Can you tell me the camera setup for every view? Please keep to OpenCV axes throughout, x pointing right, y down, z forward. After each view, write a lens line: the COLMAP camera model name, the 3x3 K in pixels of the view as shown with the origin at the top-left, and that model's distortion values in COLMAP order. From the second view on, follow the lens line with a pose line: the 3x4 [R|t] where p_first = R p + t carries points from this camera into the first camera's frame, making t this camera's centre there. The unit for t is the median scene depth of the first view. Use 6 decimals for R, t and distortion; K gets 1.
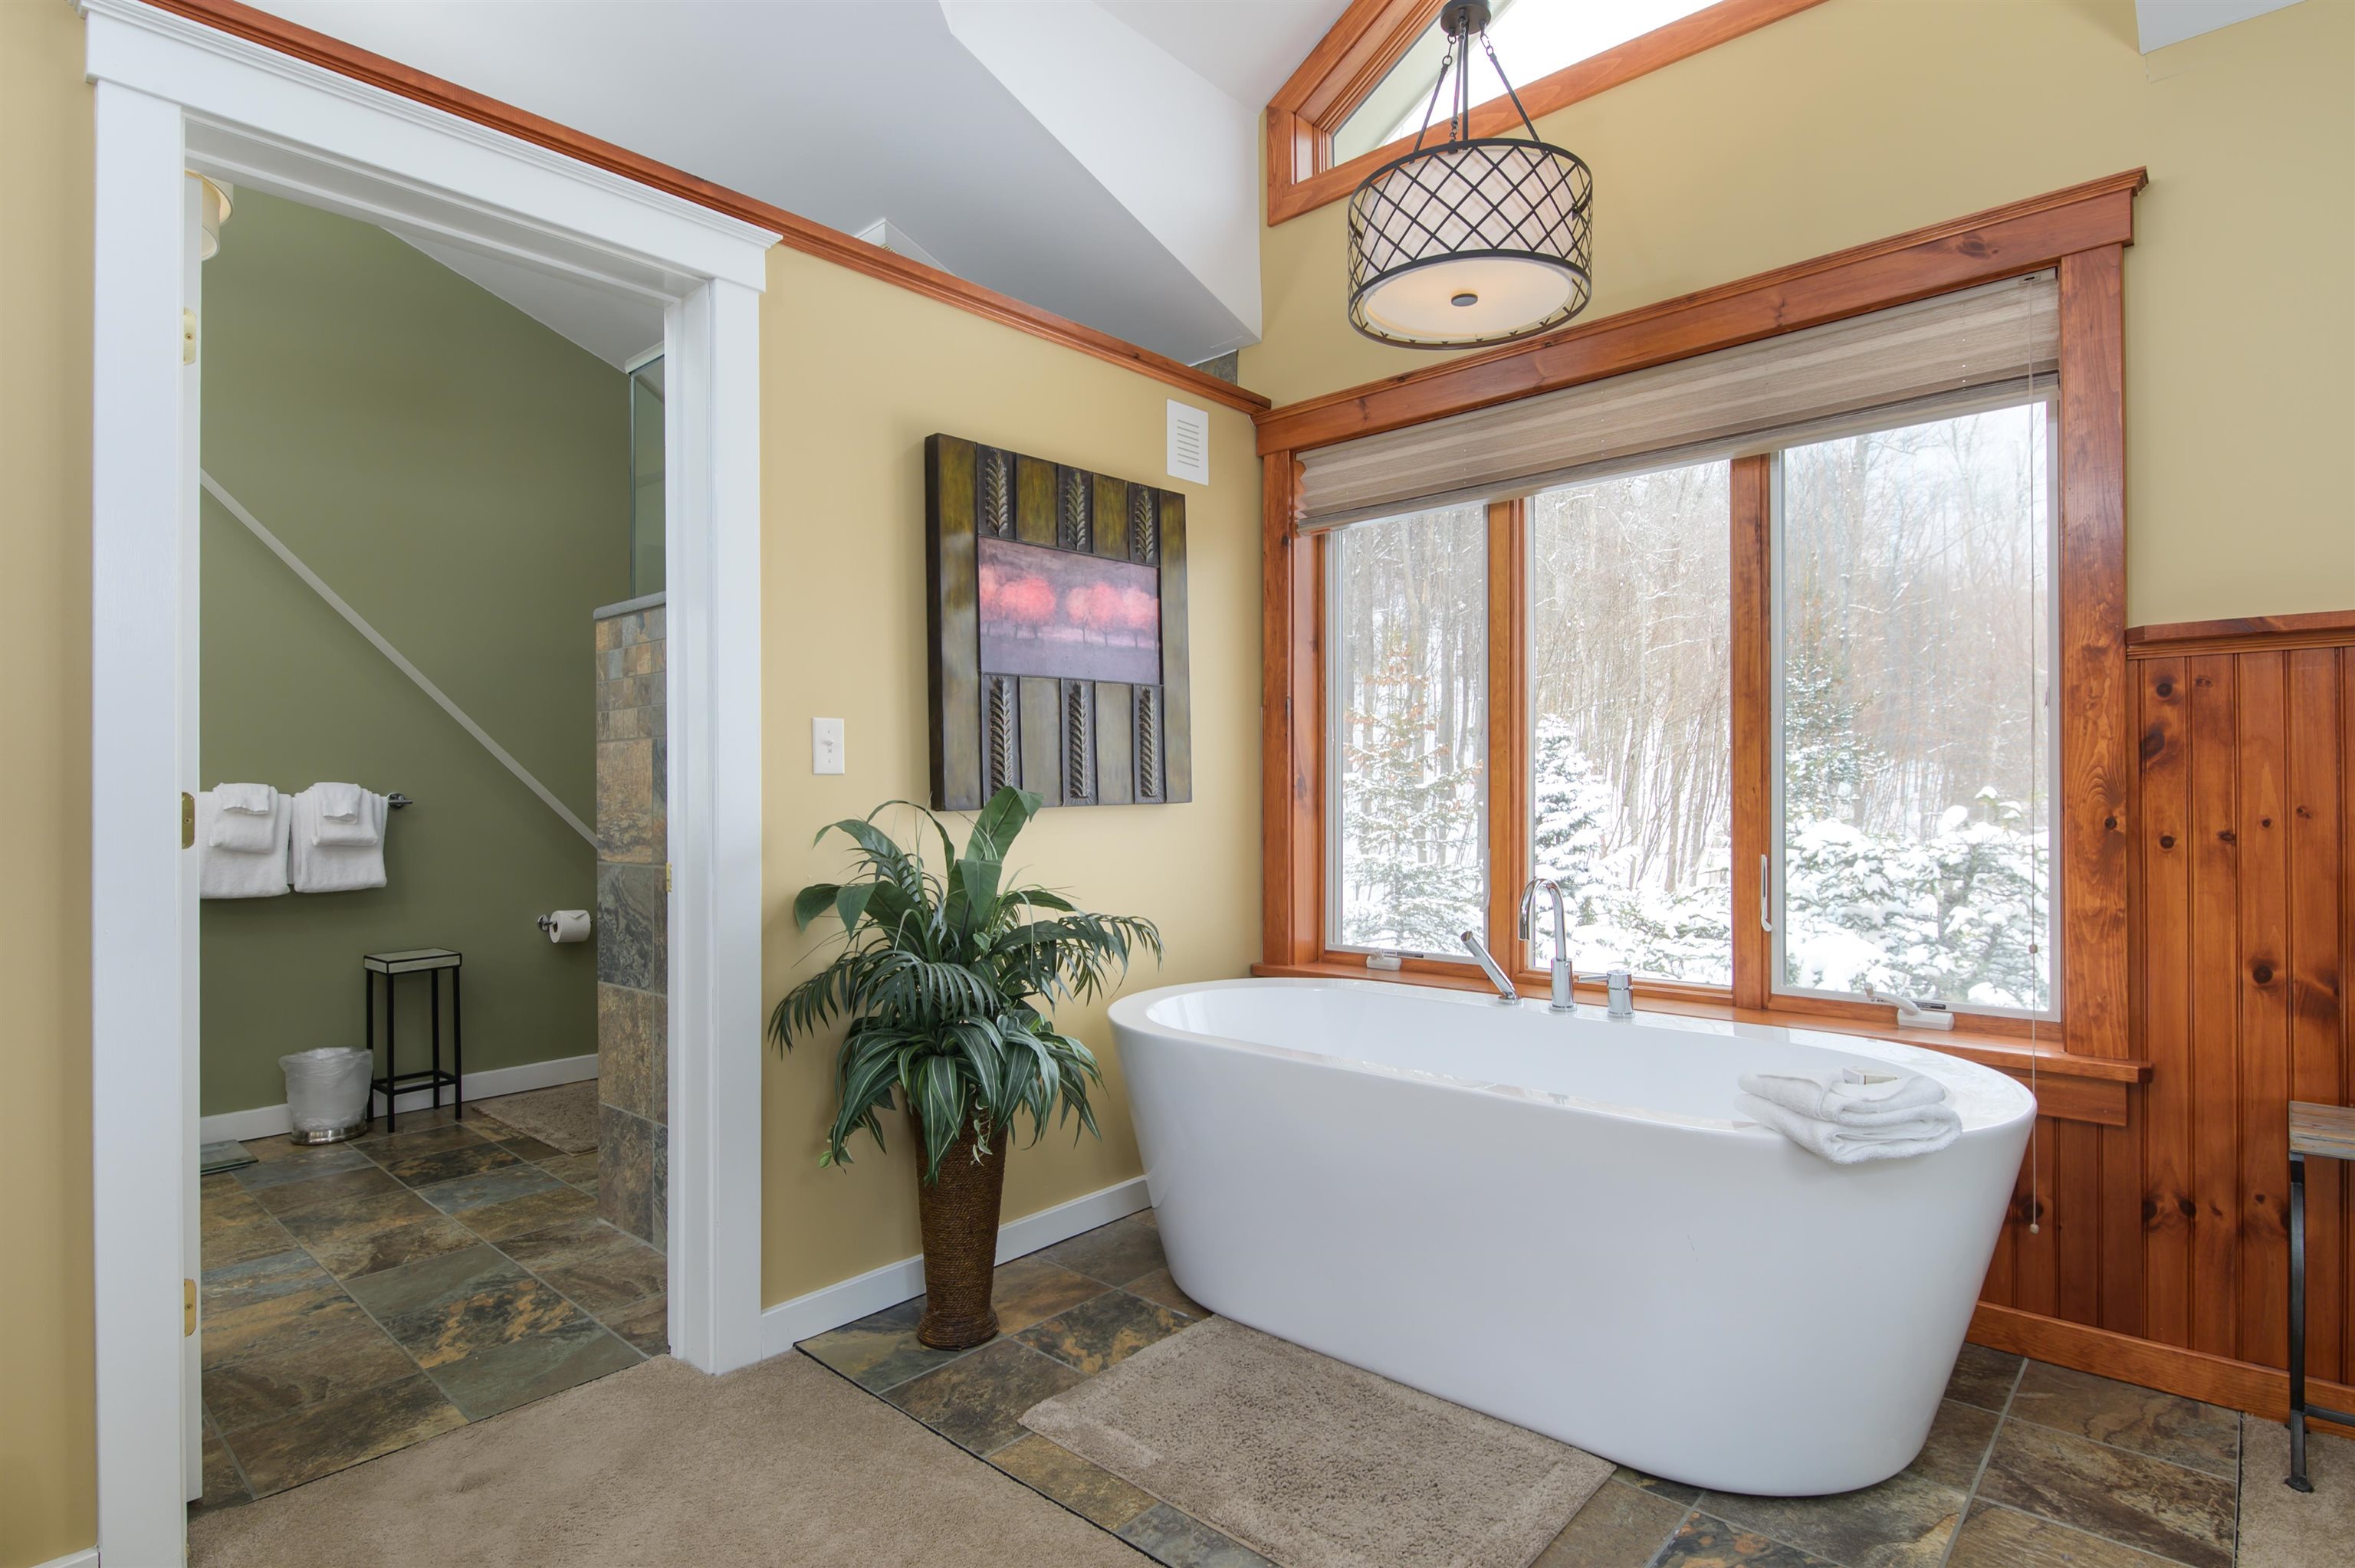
lens RADIAL K [[1184.7, 0, 1175.4], [0, 1184.7, 784.1], [0, 0, 1]] dist [0.001936, -0.001146]
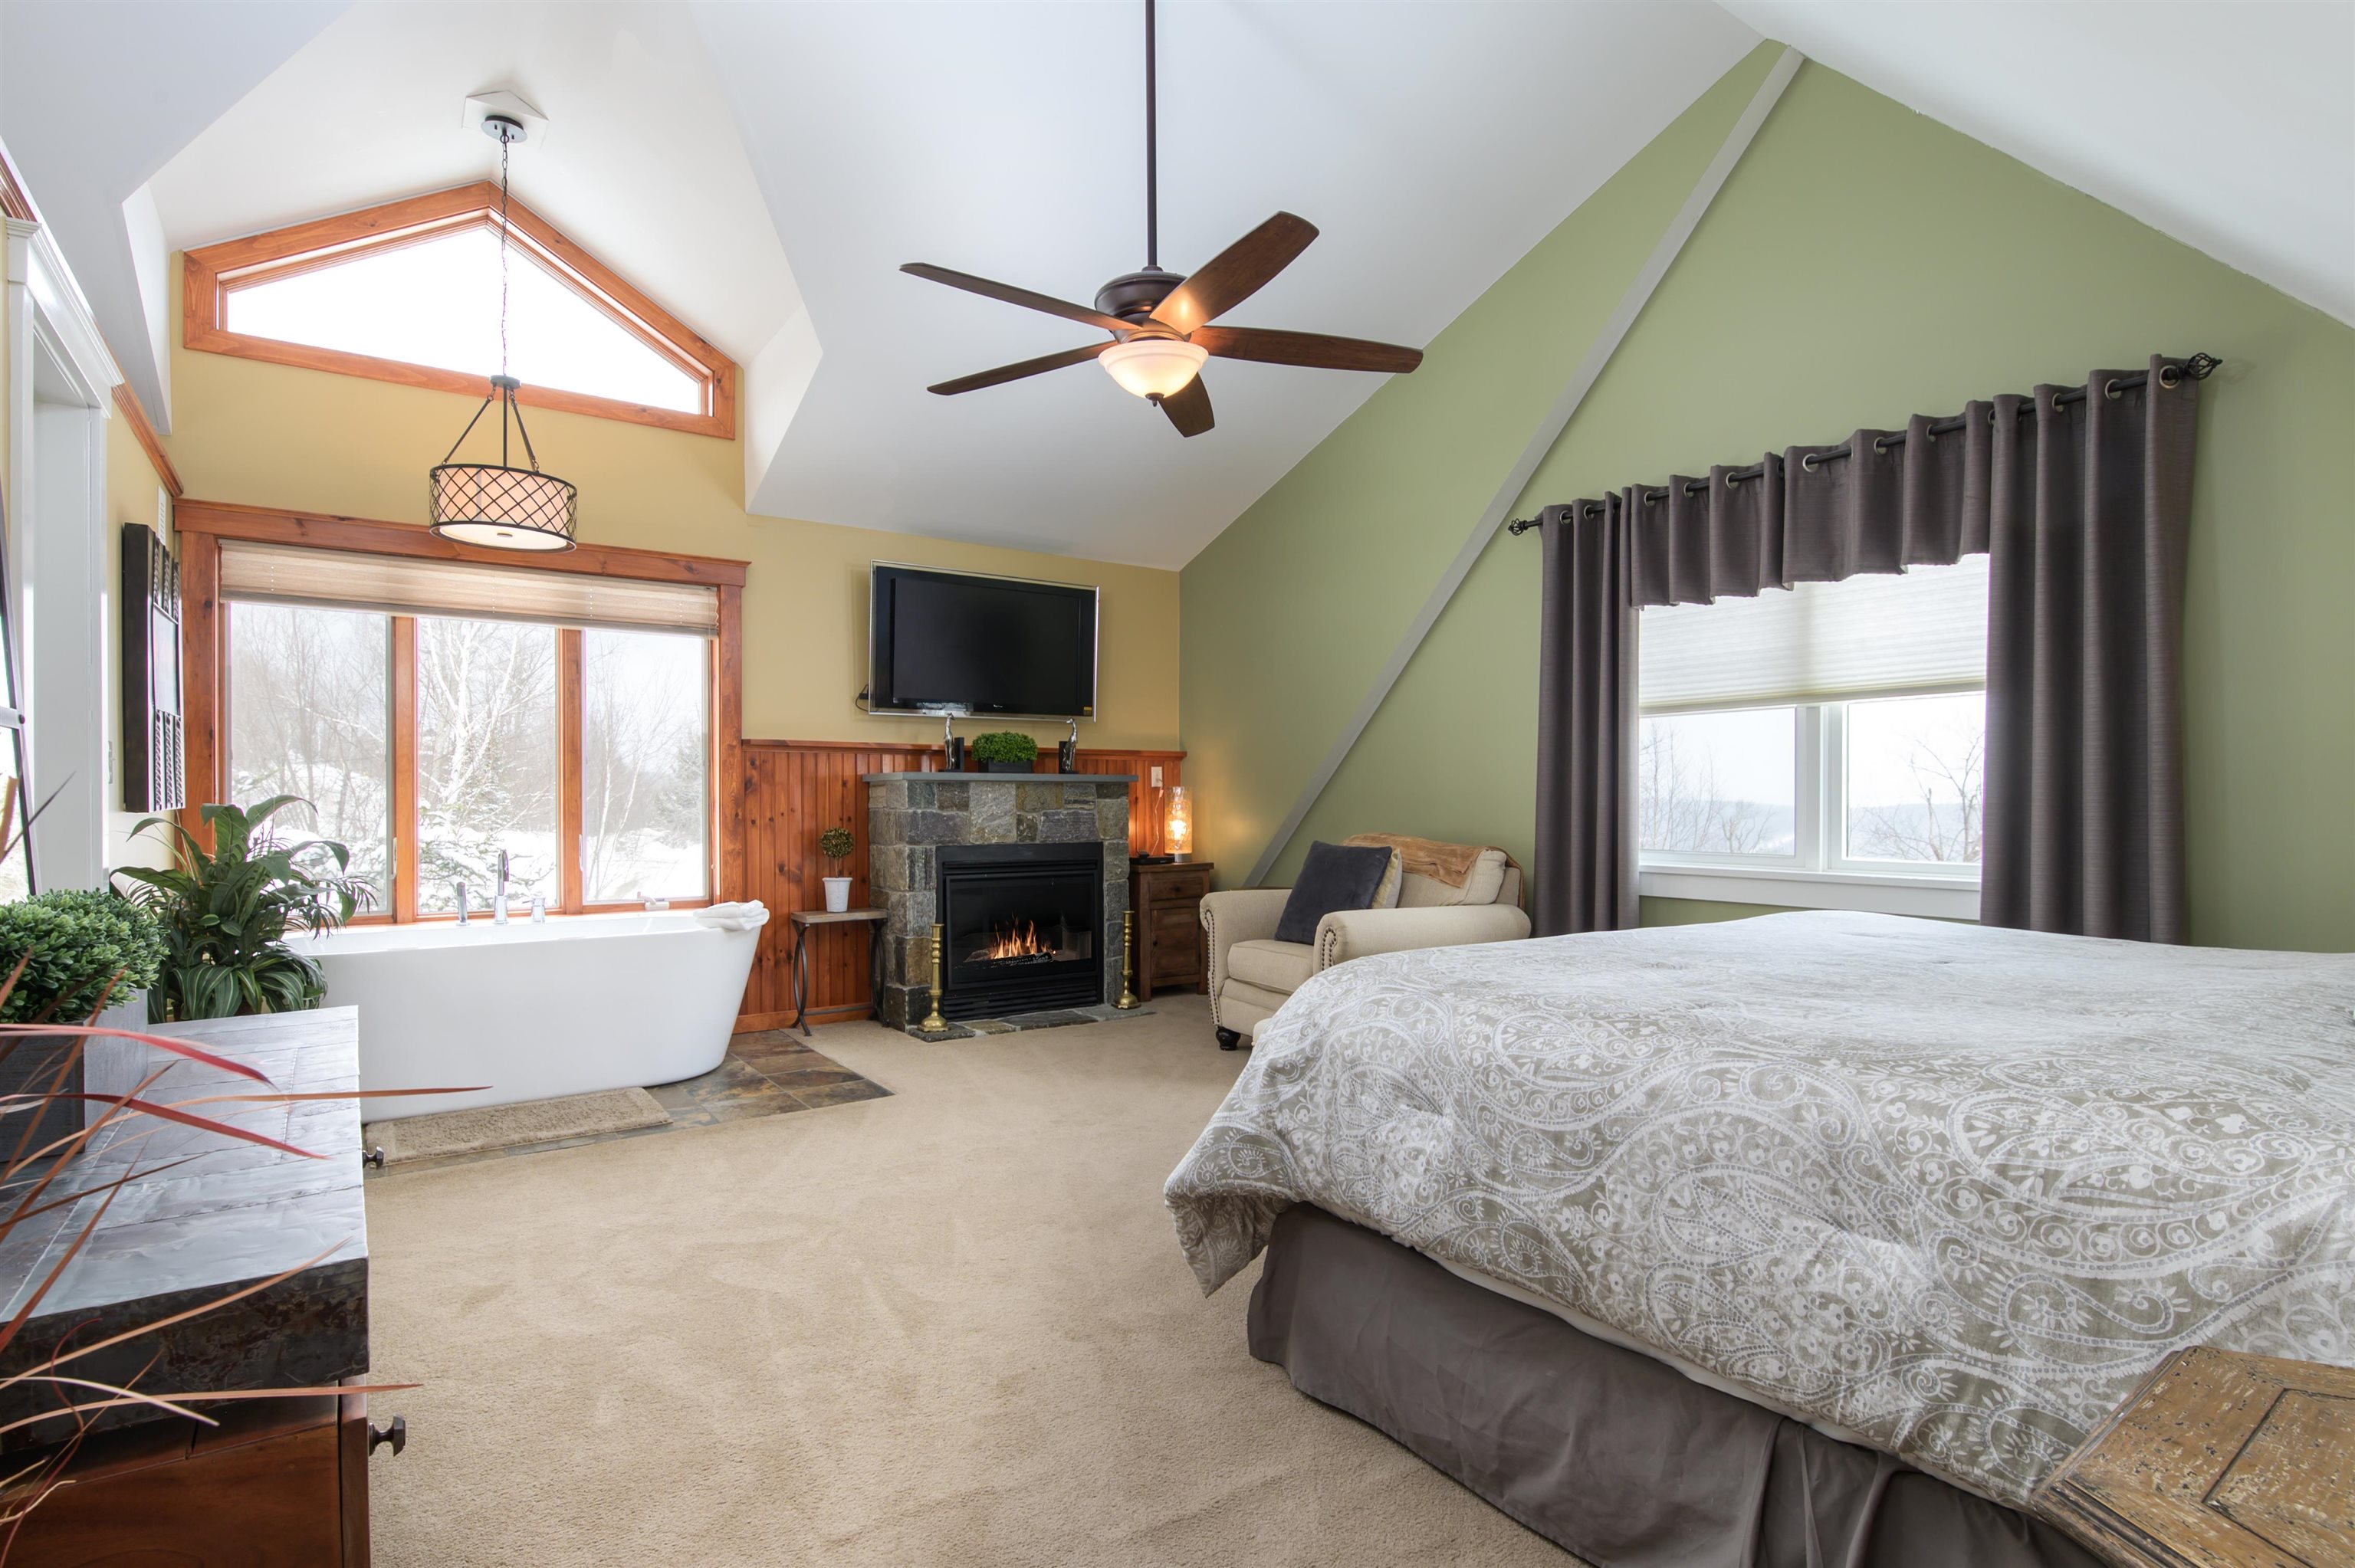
lens RADIAL K [[1184.7, 0, 1184.7], [0, 1184.7, 795.5], [0, 0, 1]] dist [0.001936, -0.001146]
pose [[0.239528, 0.019724, 0.970689, -1.446774], [0.000012, 0.999794, -0.020319, 0.042985], [-0.970890, 0.004878, 0.239478, -0.535904]]
